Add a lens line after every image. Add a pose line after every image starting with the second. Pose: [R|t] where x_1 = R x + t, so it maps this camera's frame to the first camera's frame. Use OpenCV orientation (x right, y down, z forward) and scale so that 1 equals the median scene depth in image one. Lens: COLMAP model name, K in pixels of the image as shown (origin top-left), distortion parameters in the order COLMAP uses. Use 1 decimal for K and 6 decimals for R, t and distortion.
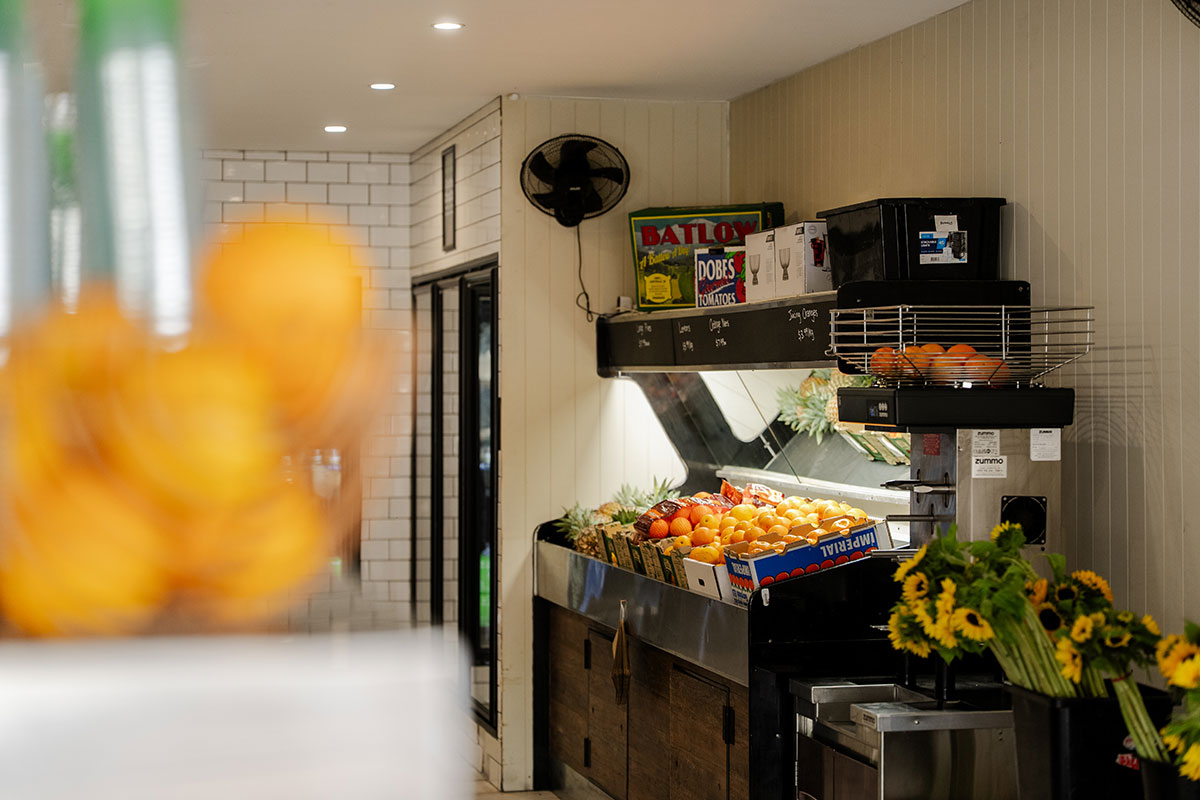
lens RADIAL K [[2316.9, 0, 600.7], [0, 2316.9, 396.8], [0, 0, 1]] dist [-0.021442, 0.000000]
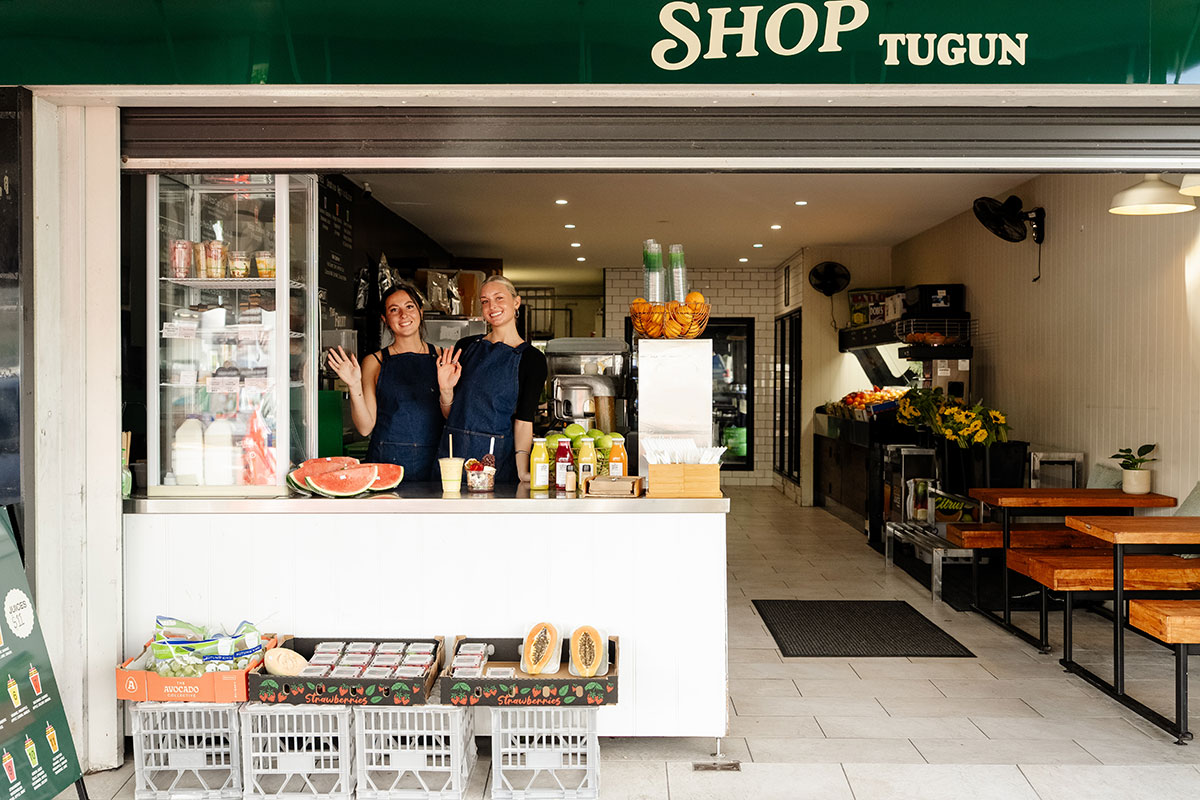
lens RADIAL K [[1152.4, 0, 603.8], [0, 1152.4, 397.9], [0, 0, 1]] dist [-0.007967, 0.000000]
pose [[0.968770, 0.010031, -0.247758, 0.072774], [-0.007029, 0.999891, 0.012997, 0.031884], [0.247861, -0.010850, 0.968735, -0.392939]]
